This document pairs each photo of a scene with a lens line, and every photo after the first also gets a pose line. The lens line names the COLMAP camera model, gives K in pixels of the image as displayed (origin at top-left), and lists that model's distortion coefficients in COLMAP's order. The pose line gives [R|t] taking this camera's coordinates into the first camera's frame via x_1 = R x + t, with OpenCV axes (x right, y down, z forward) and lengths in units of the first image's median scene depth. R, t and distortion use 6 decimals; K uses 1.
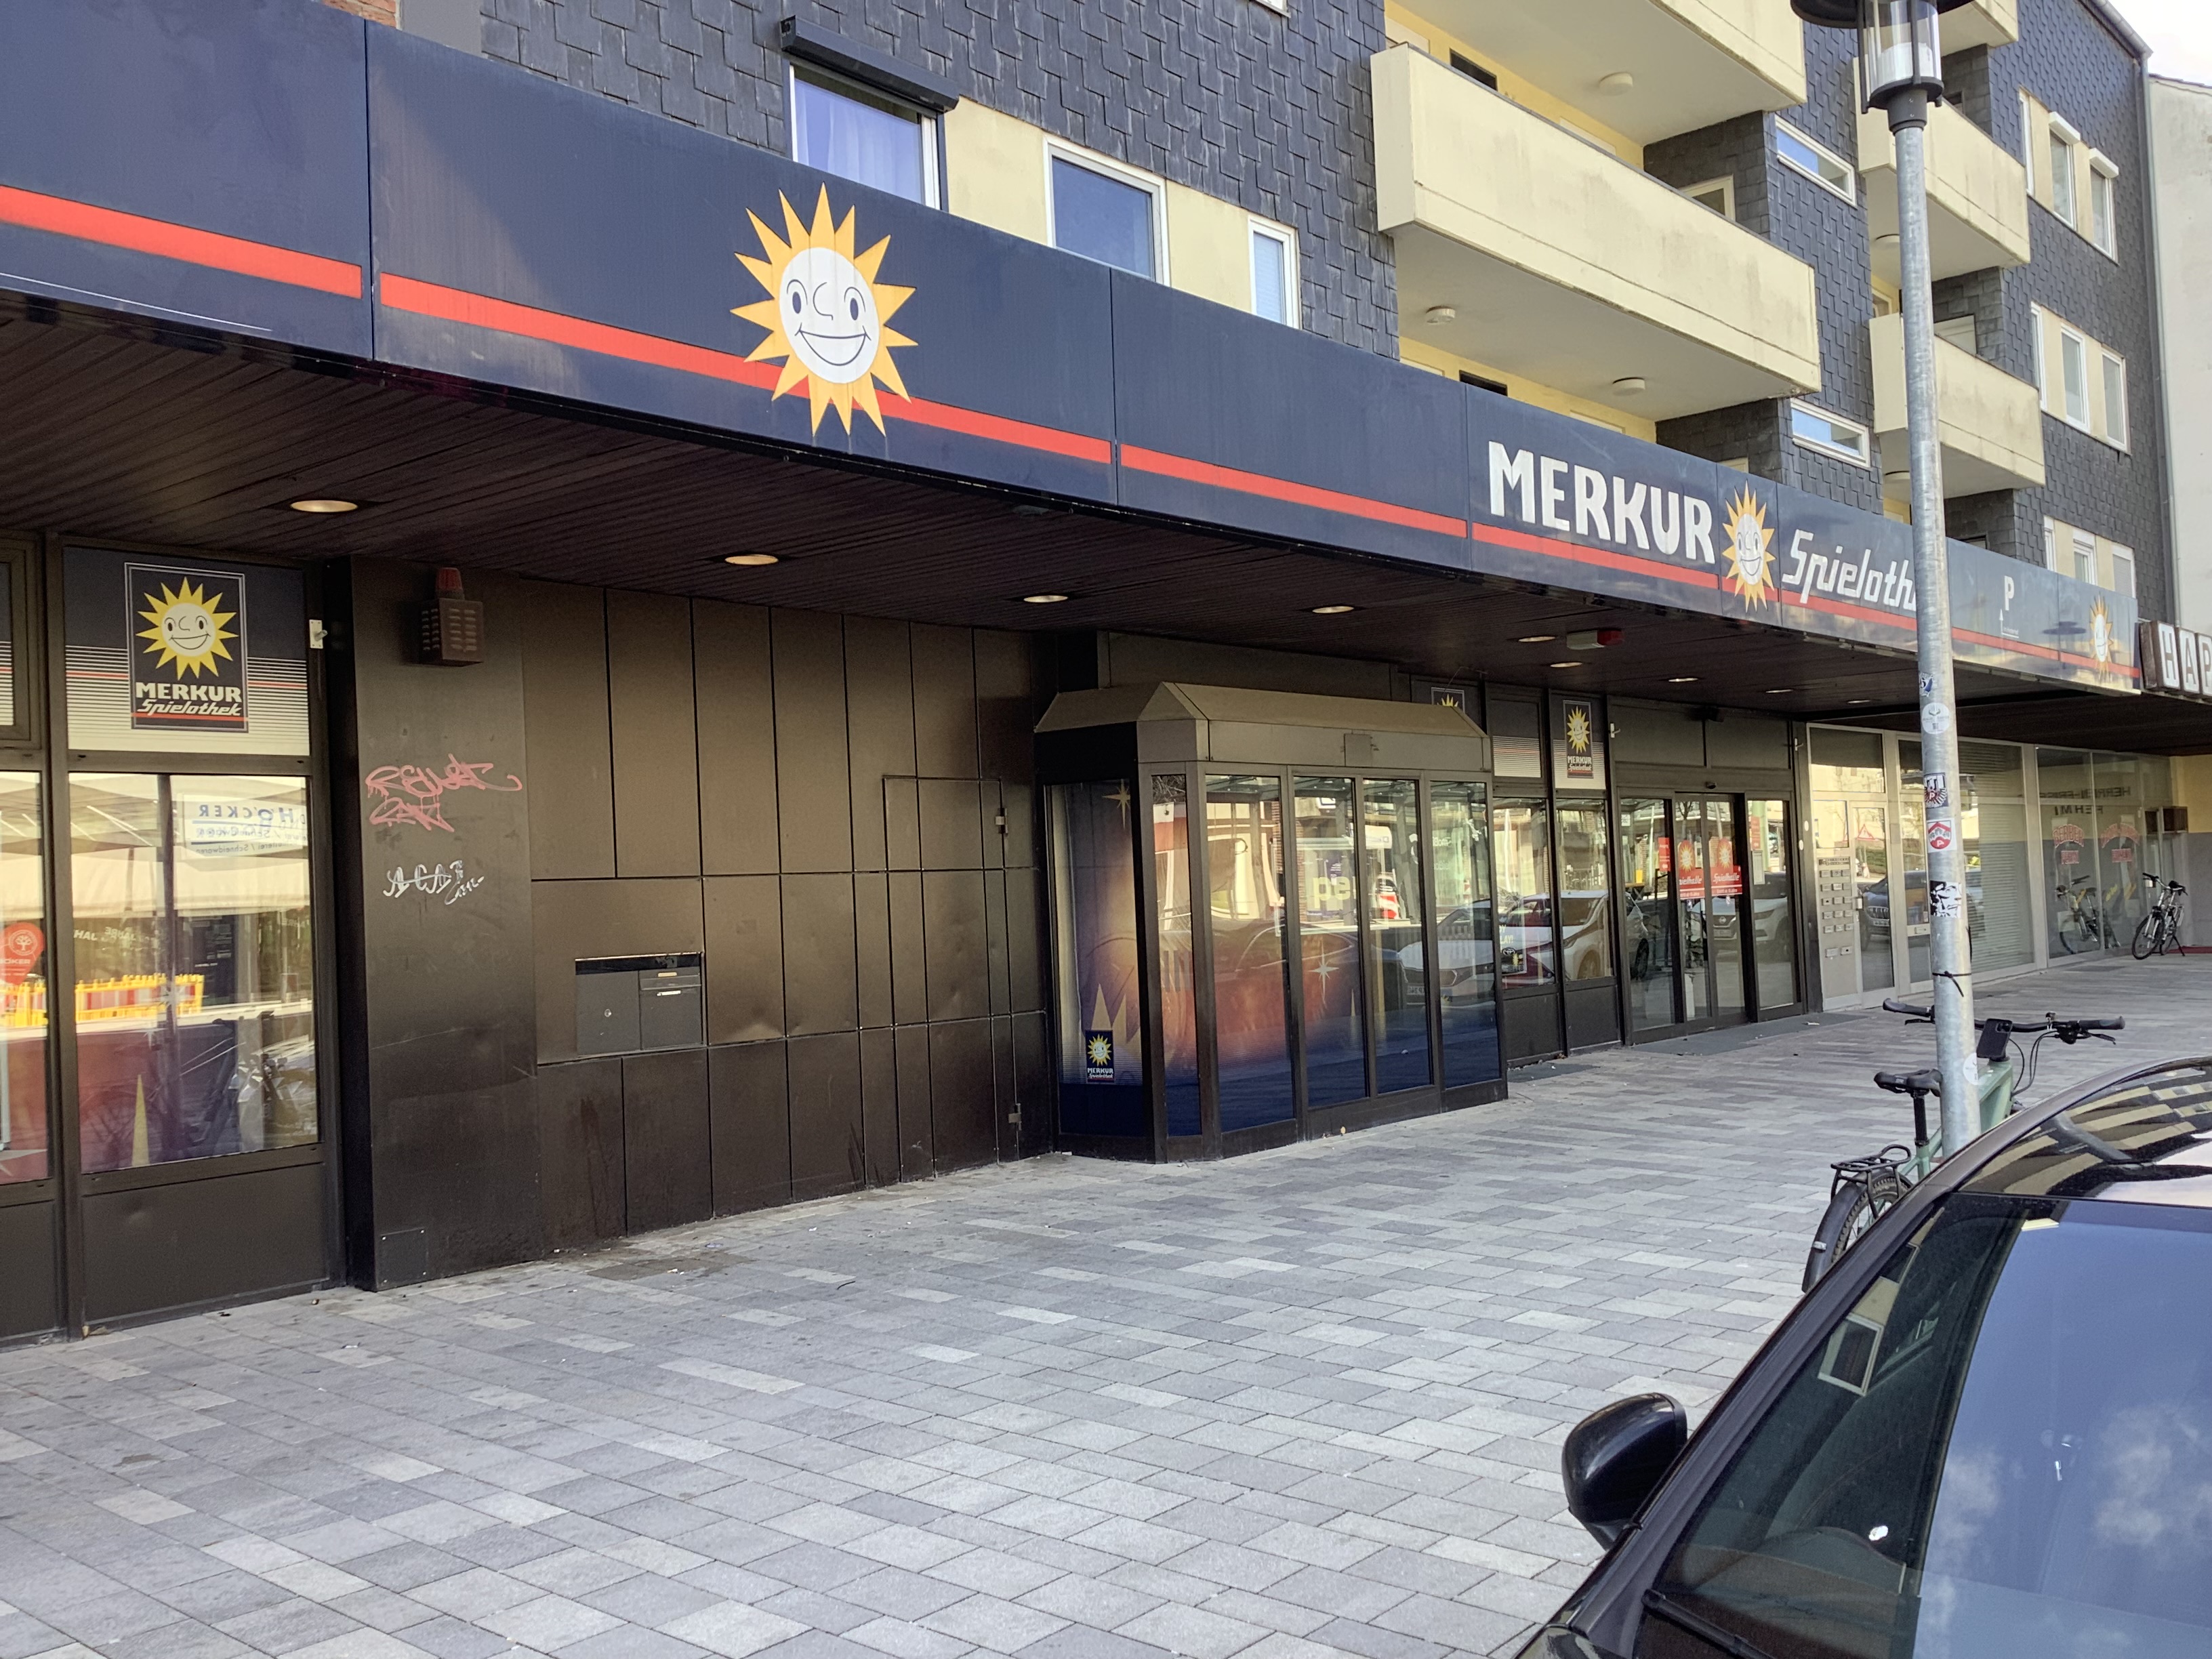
lens RADIAL K [[1964.5, 0, 1106.0], [0, 1964.5, 829.5], [0, 0, 1]] dist [0.069212, -0.177651]
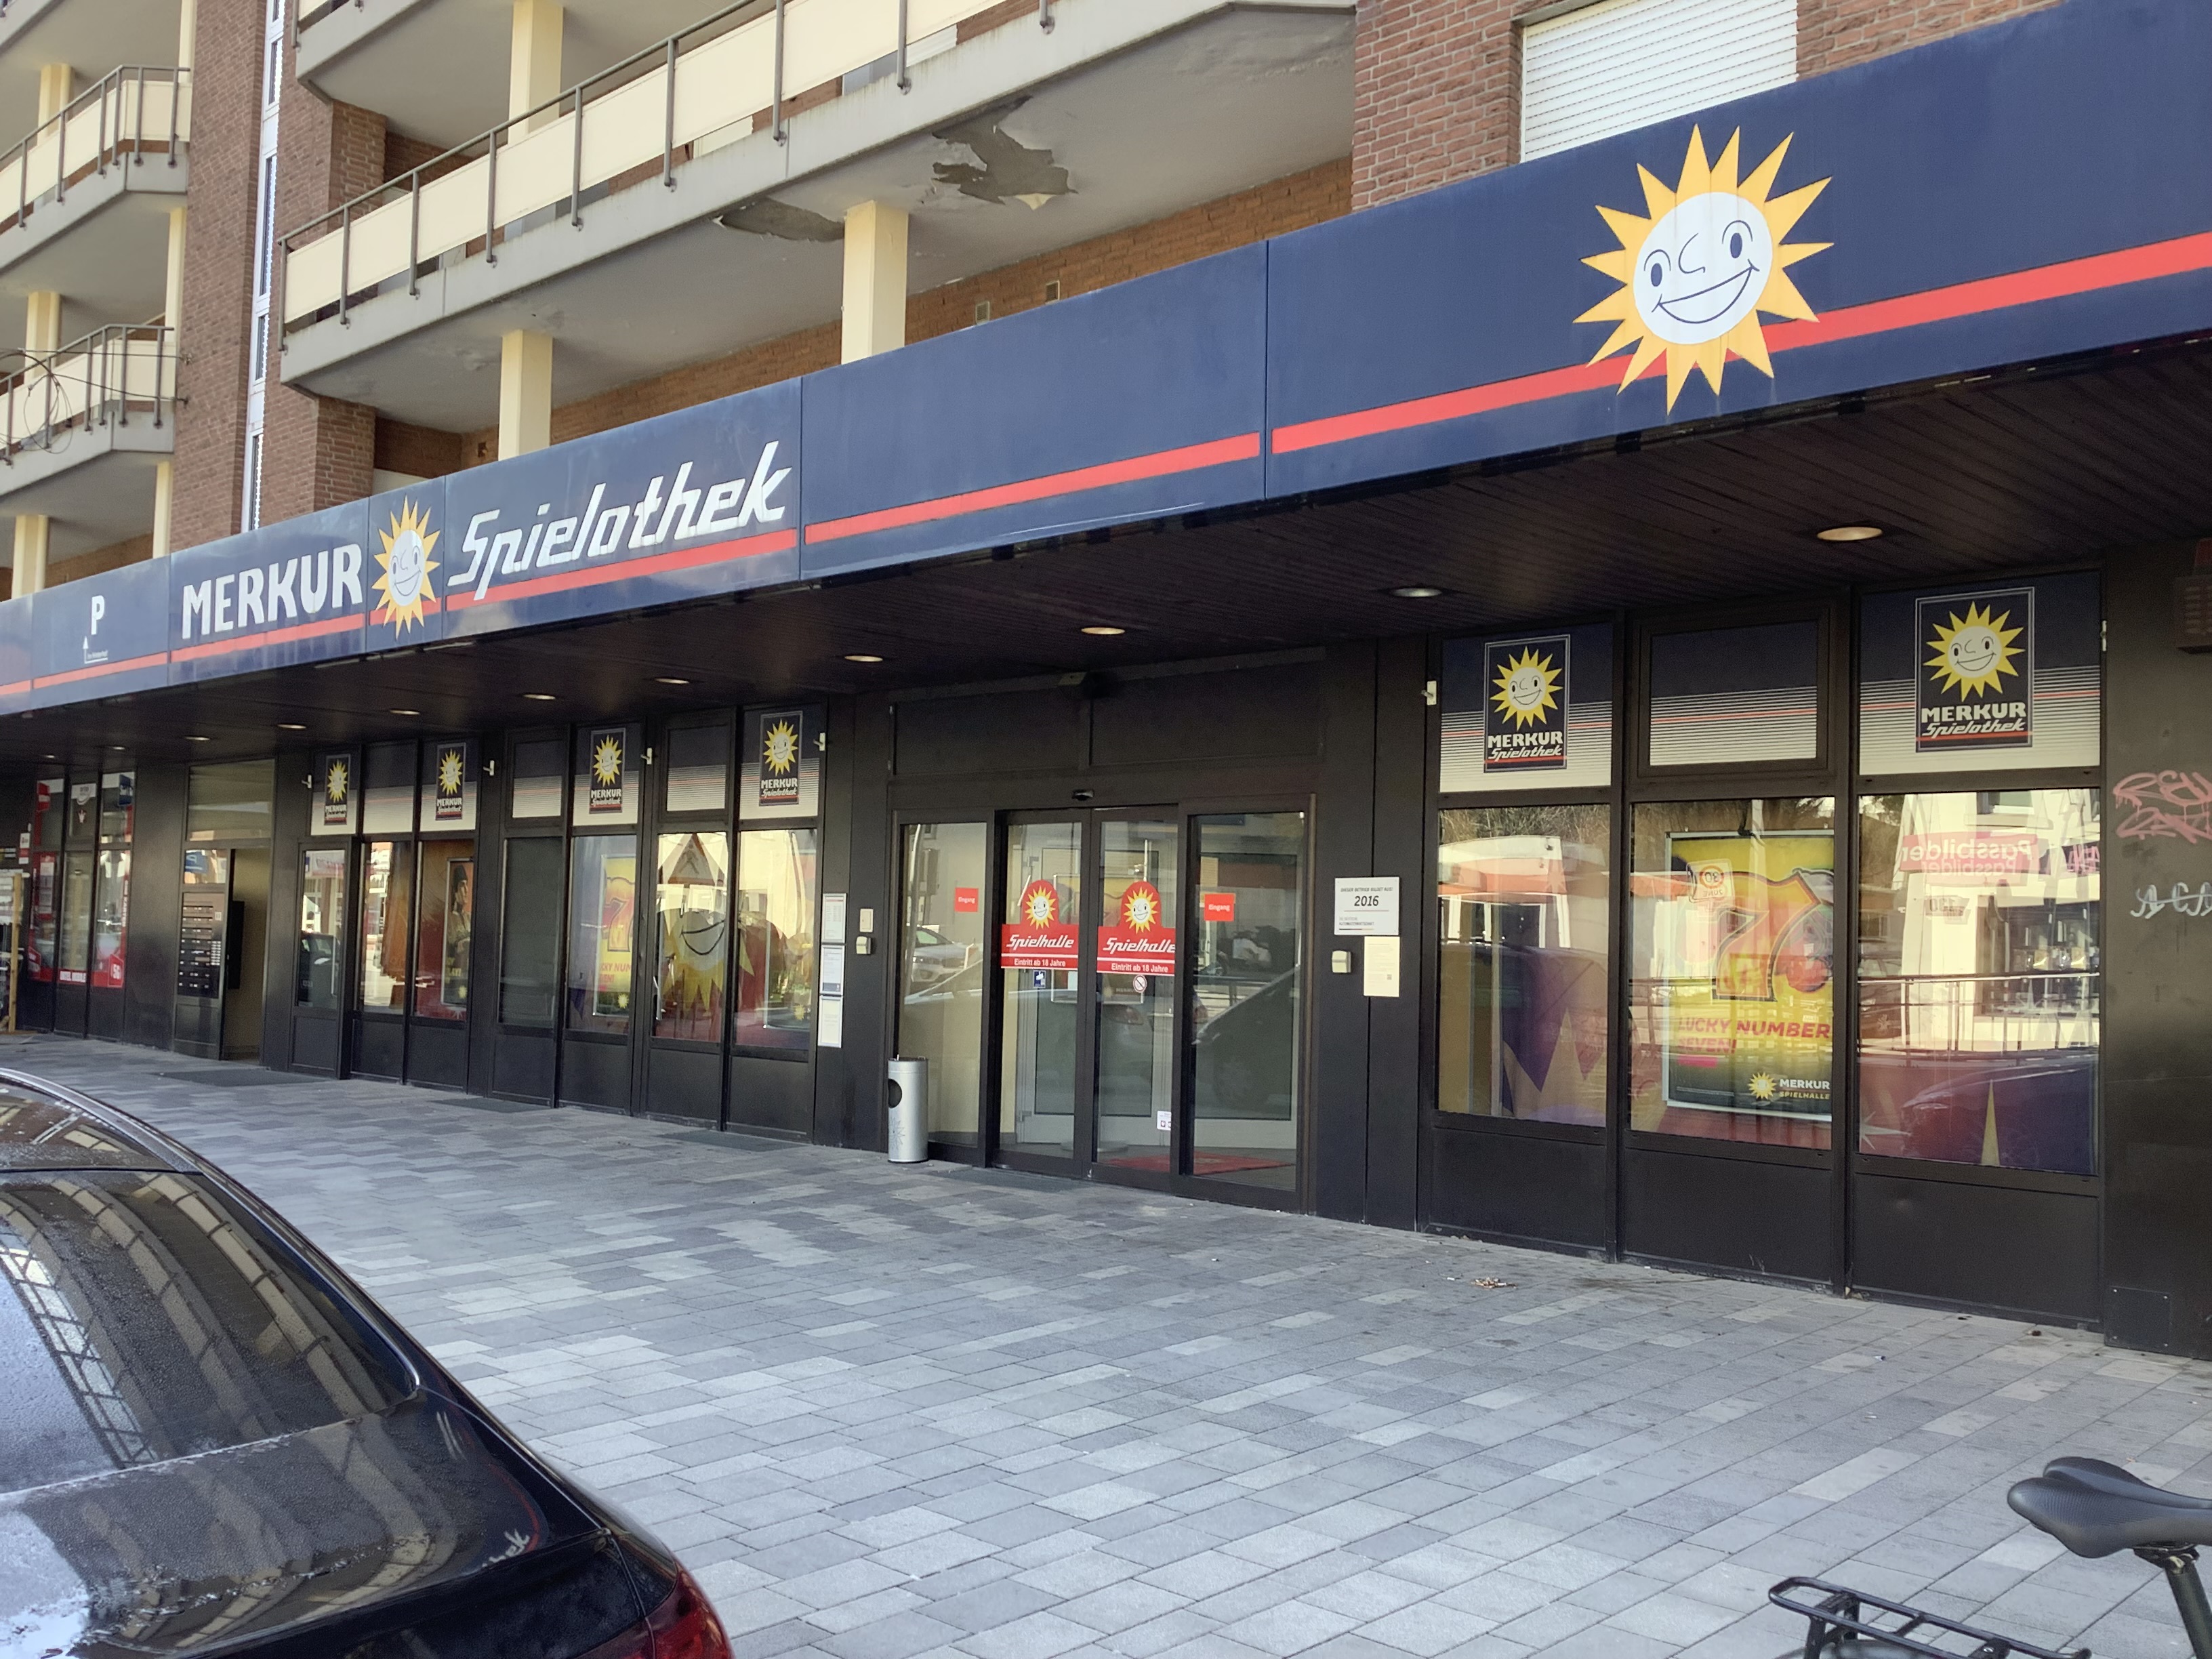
lens RADIAL K [[1928.1, 0, 1107.3], [0, 1928.1, 816.3], [0, 0, 1]] dist [0.010436, 0.005373]
pose [[-0.060526, -0.018934, -0.997987, 0.733018], [0.010095, 0.999757, -0.019580, 0.000411], [0.998116, -0.011259, -0.060320, 0.776107]]
